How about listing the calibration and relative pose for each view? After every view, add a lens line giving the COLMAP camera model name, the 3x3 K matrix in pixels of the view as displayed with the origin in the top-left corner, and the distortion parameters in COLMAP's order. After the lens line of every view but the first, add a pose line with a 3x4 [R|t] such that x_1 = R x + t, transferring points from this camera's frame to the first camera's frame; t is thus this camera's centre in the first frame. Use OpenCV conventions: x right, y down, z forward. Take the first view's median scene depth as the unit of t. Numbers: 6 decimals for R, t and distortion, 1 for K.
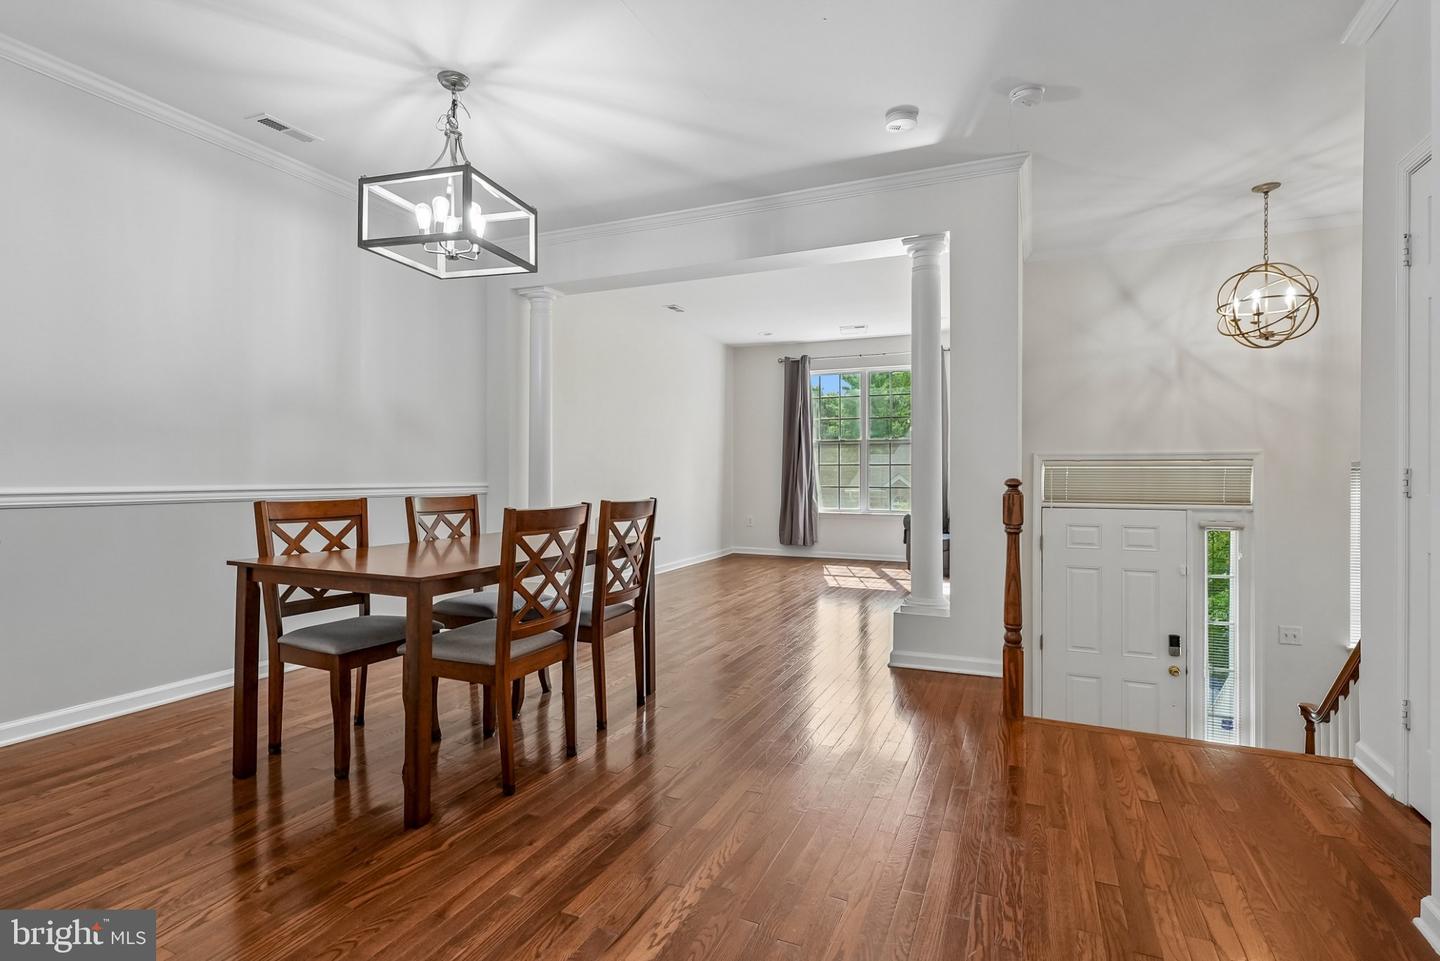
lens RADIAL K [[691.7, 0, 720.0], [0, 691.7, 480.5], [0, 0, 1]] dist [-0.003953, -0.000347]
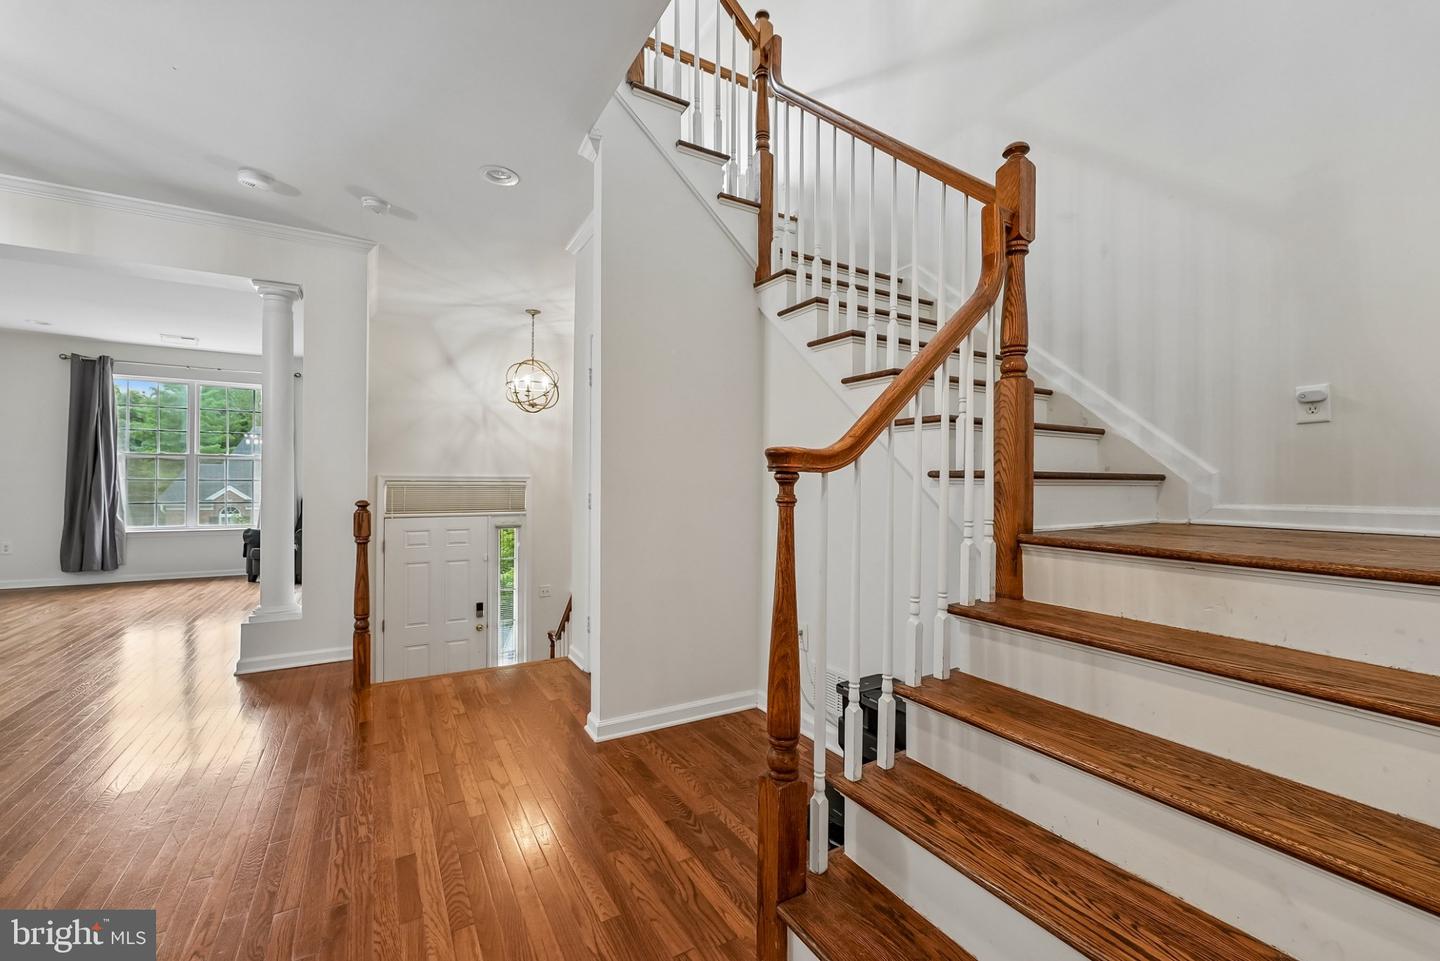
lens RADIAL K [[581.9, 0, 720.0], [0, 581.9, 480.5], [0, 0, 1]] dist [0.000077, 0.000065]
pose [[0.570362, 0.008356, 0.821351, -0.082194], [-0.000192, 0.999950, -0.010039, -0.028467], [-0.821394, 0.005568, 0.570335, -0.156296]]
